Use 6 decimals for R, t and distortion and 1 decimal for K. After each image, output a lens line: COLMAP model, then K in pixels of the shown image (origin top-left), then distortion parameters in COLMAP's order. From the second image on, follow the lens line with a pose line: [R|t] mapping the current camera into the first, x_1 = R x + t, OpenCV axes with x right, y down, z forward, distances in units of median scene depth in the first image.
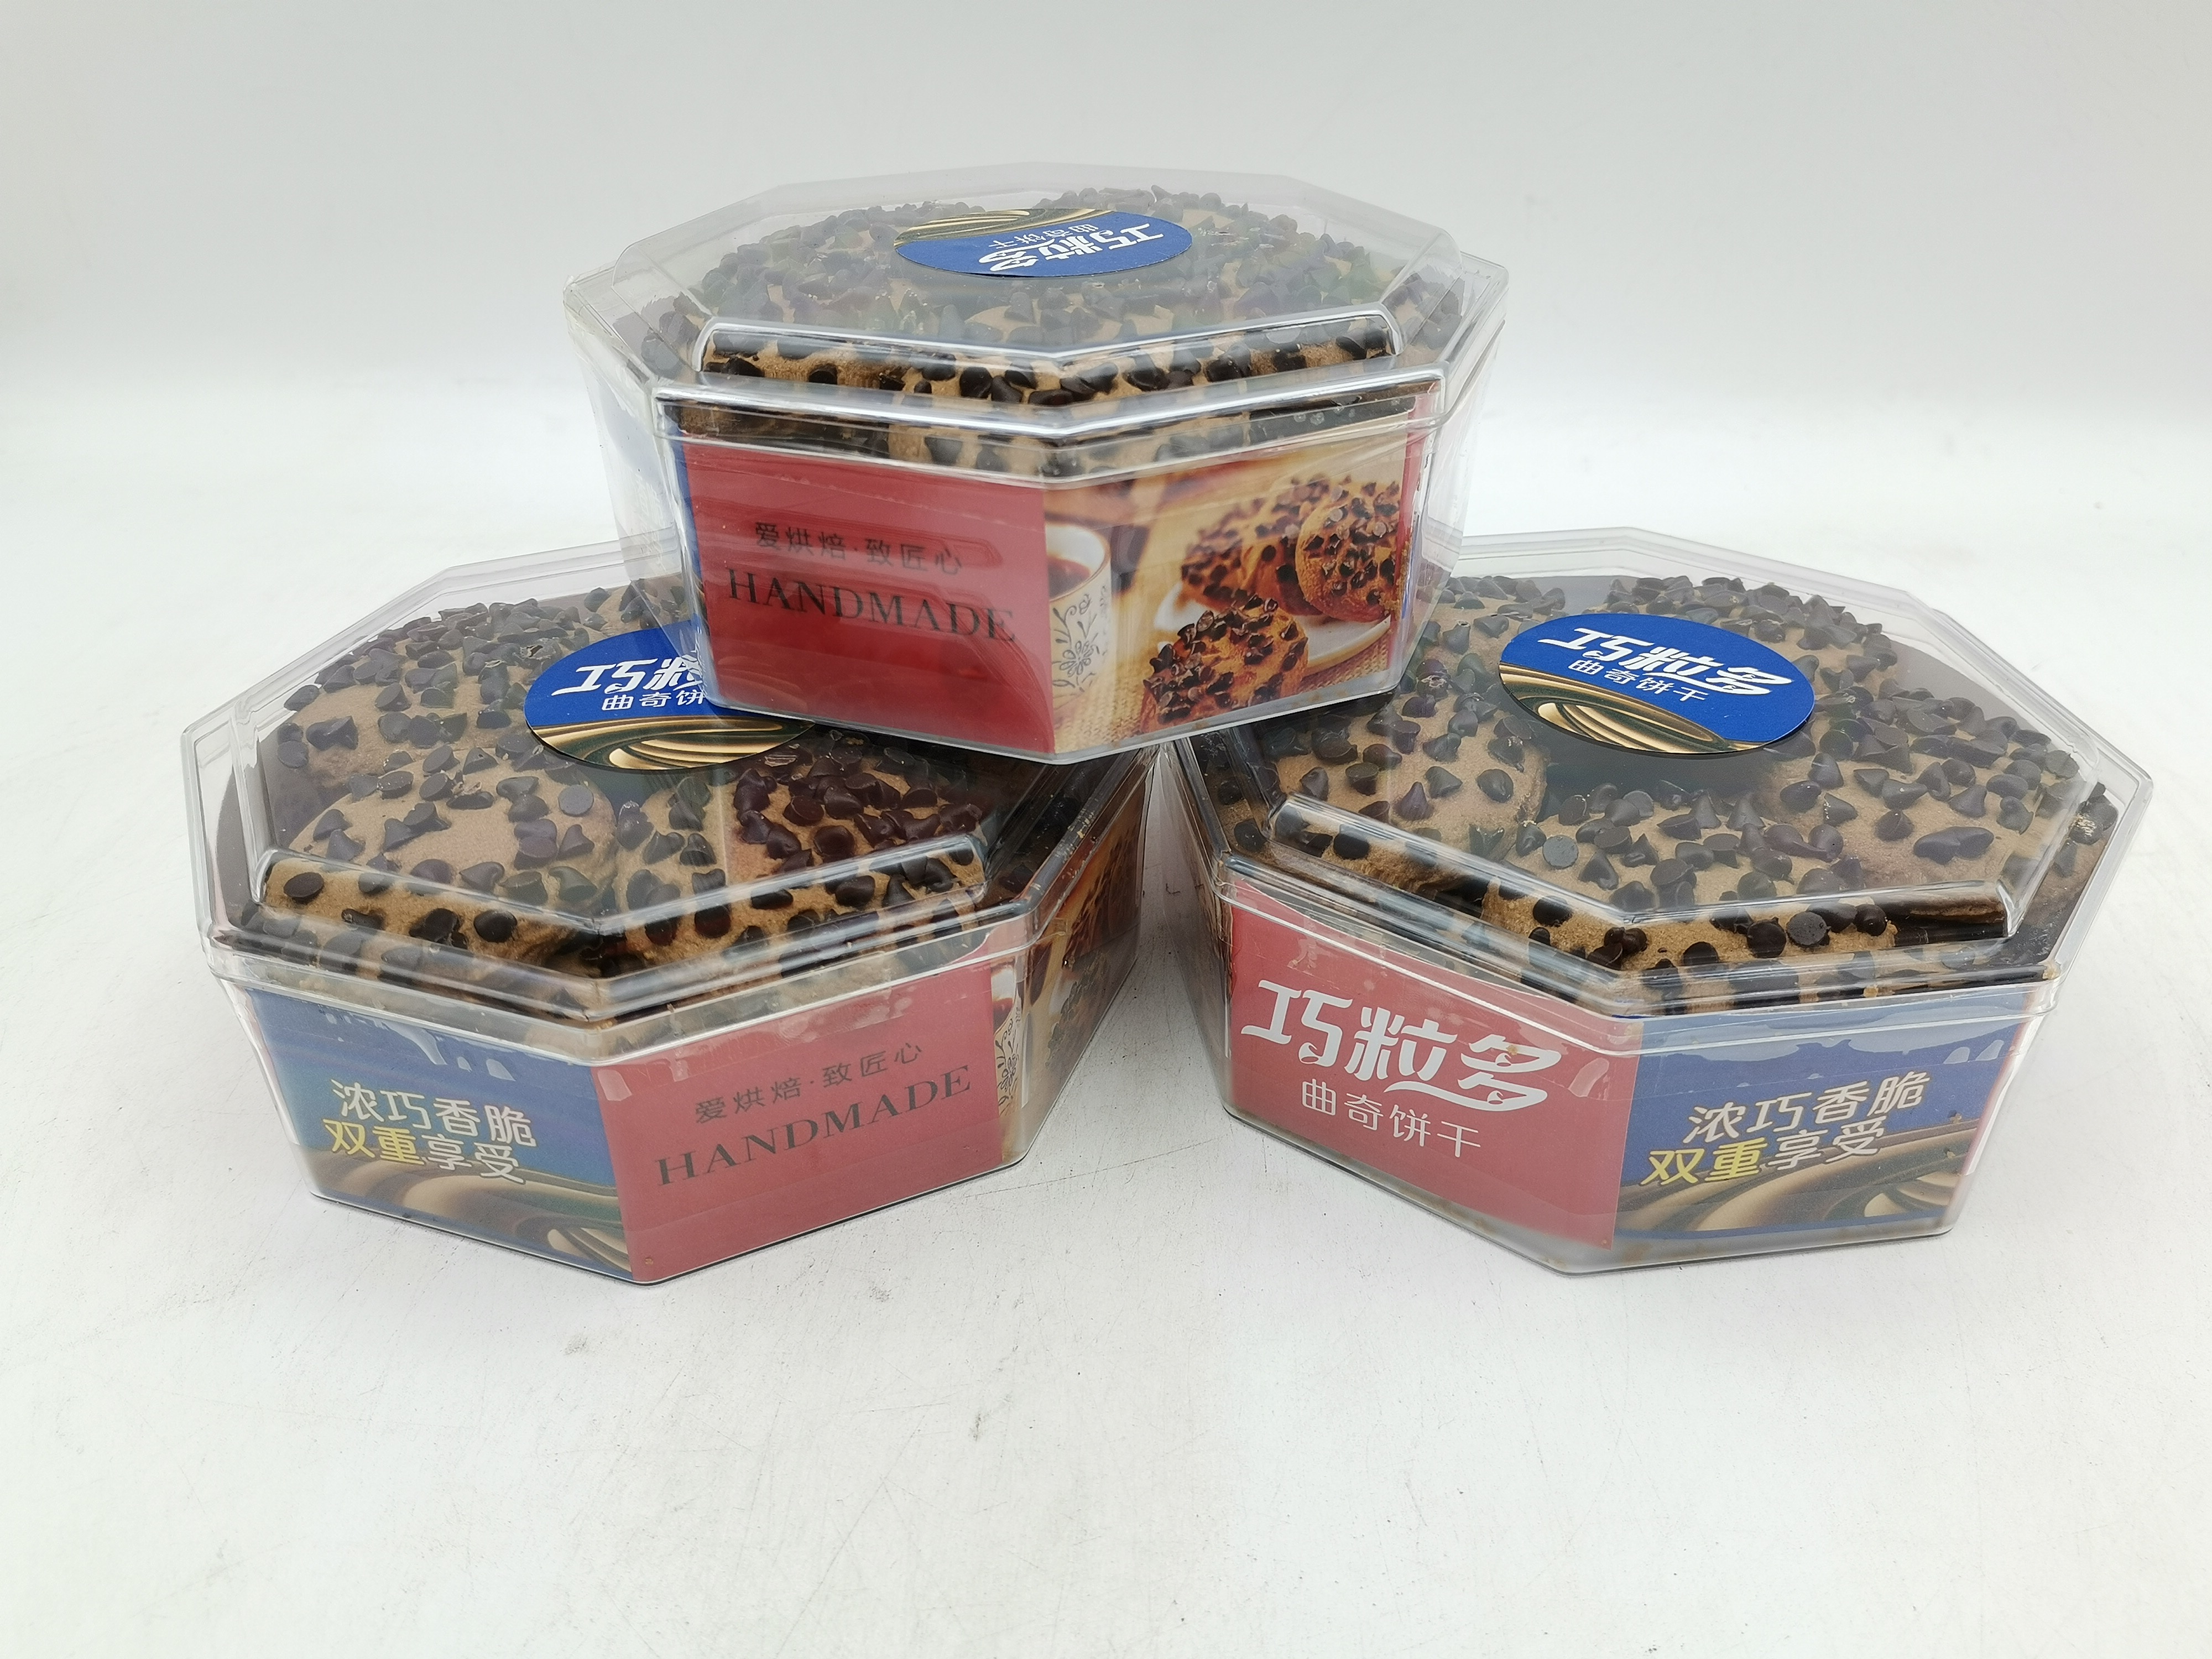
lens RADIAL K [[1774.4, 0, 1109.8], [0, 1774.4, 840.3], [0, 0, 1]] dist [0.002408, -0.013999]
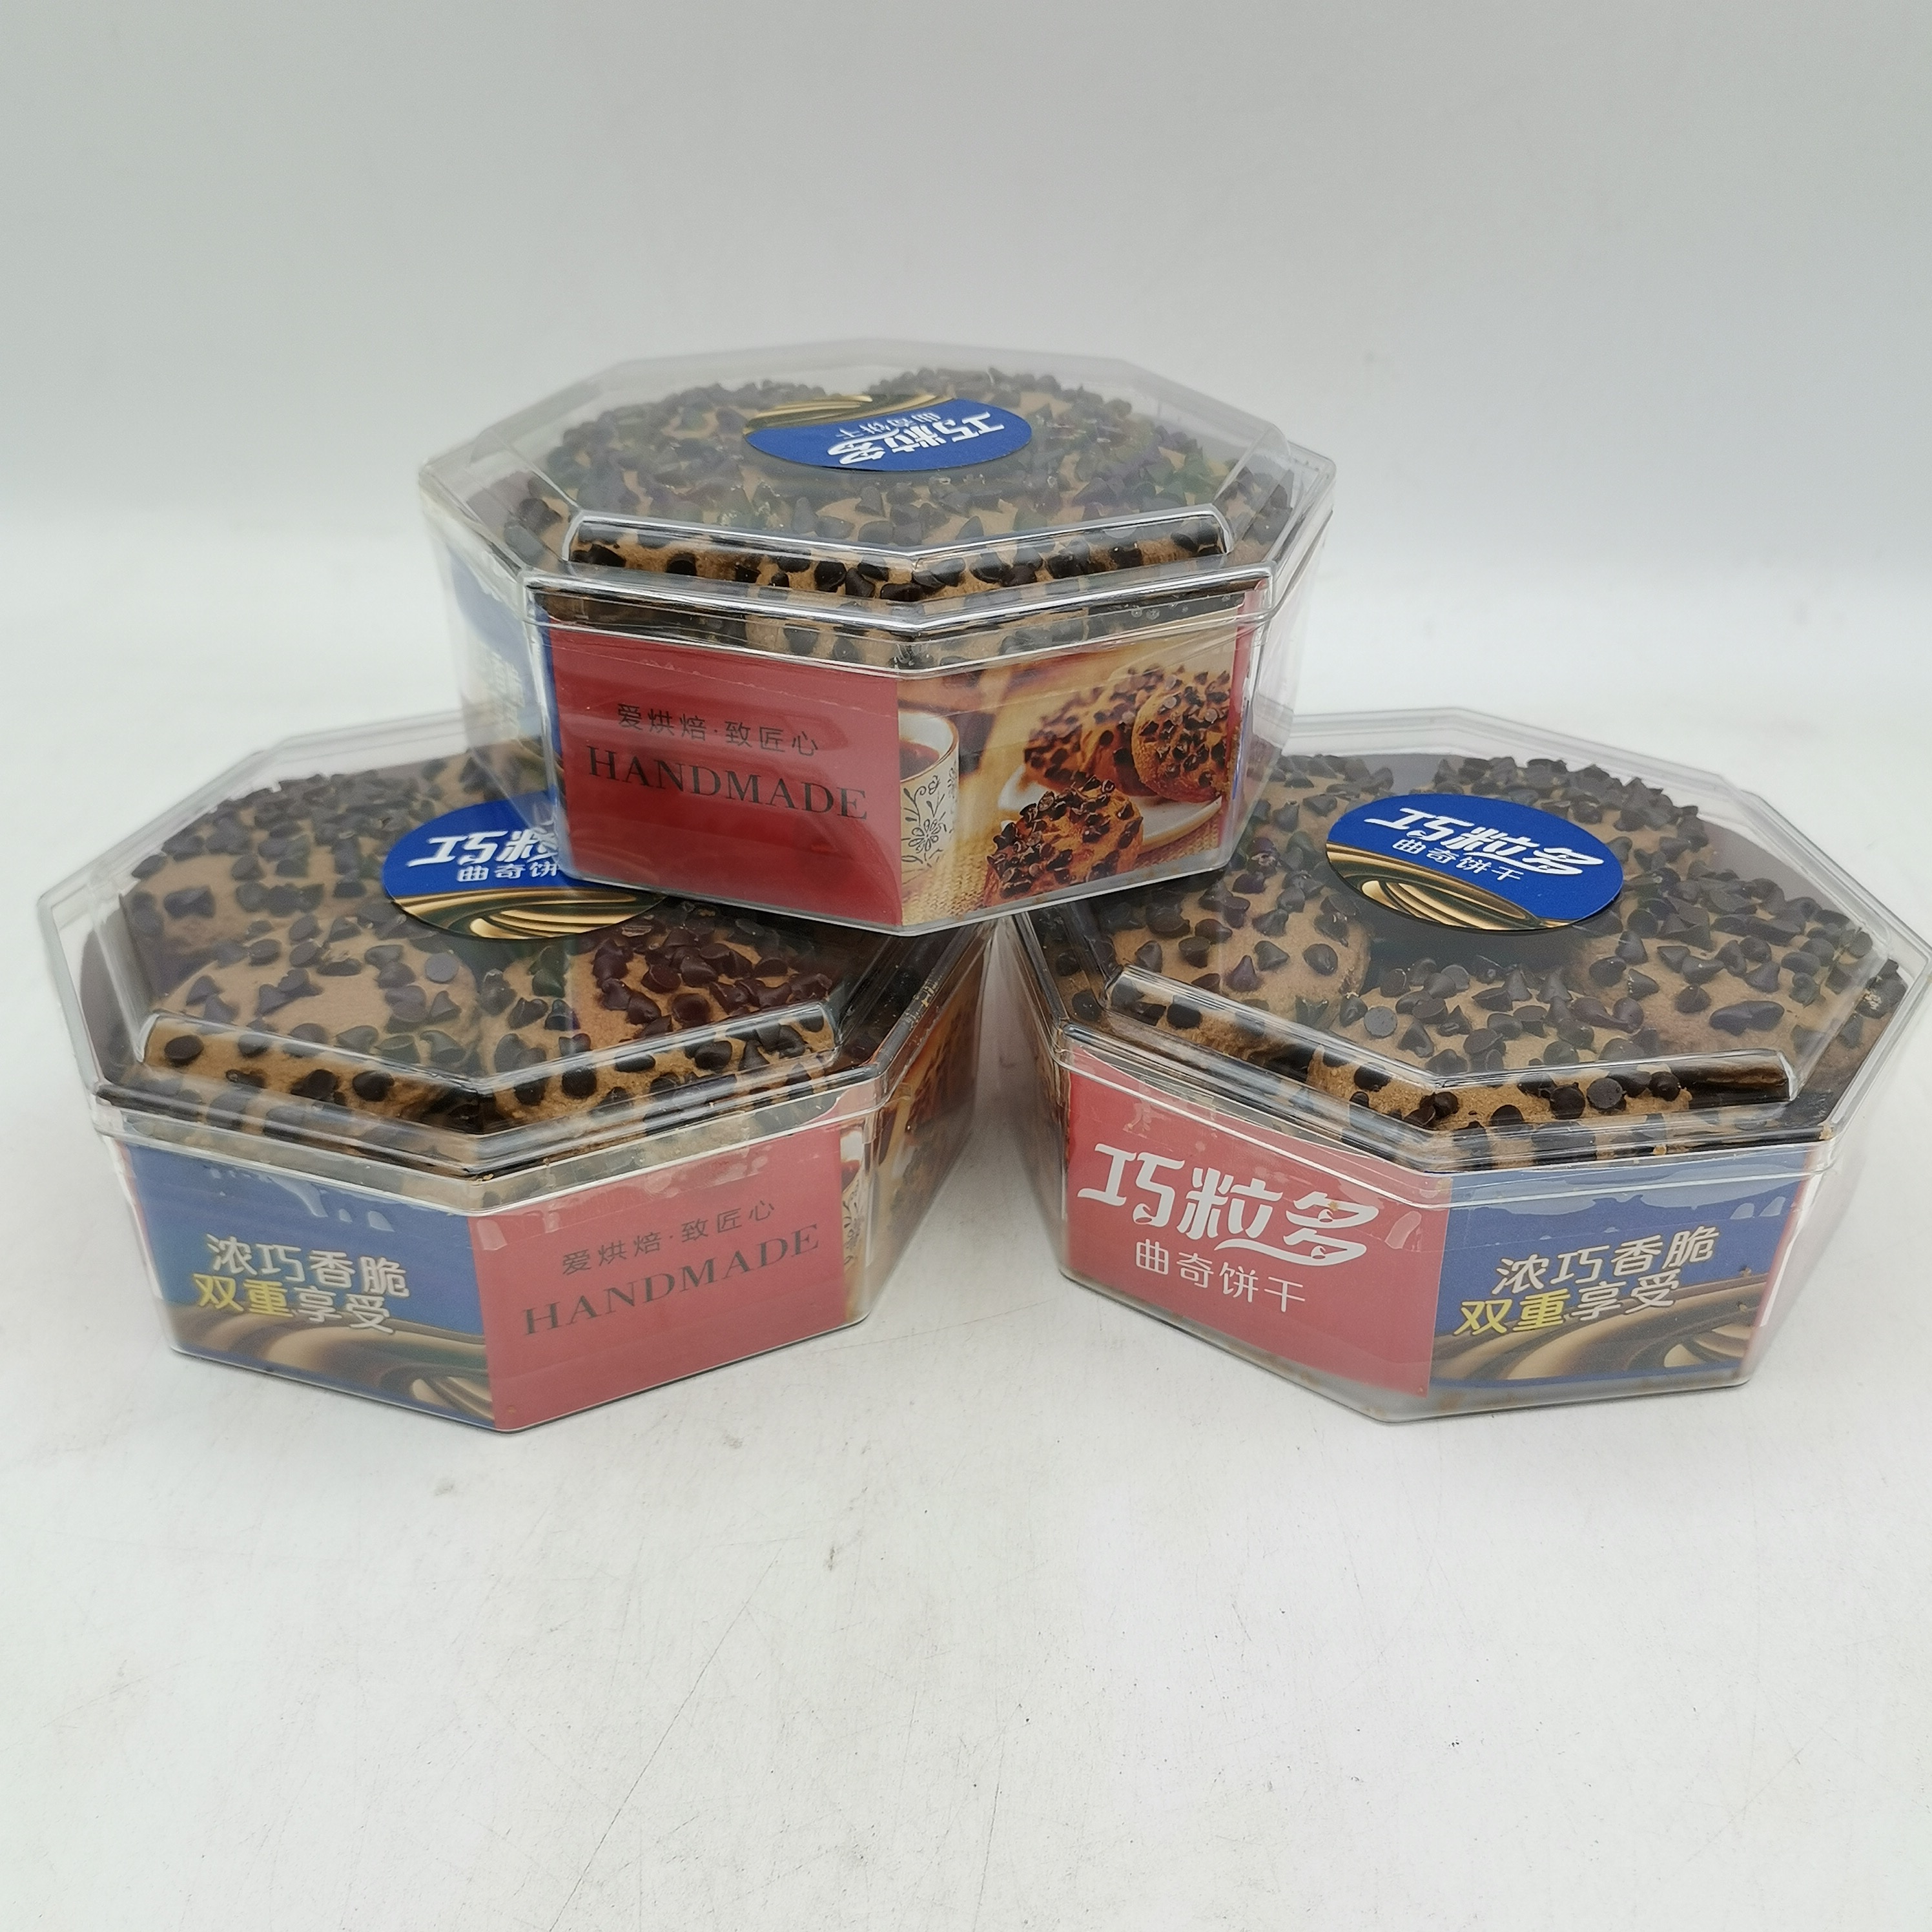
lens RADIAL K [[2023.6, 0, 960.6], [0, 2023.6, 962.5], [0, 0, 1]] dist [-0.020909, 0.000000]
pose [[0.999698, 0.006157, 0.023801, -0.024908], [-0.005407, 0.999491, -0.031451, 0.010128], [-0.023982, 0.031312, 0.999222, -0.195028]]
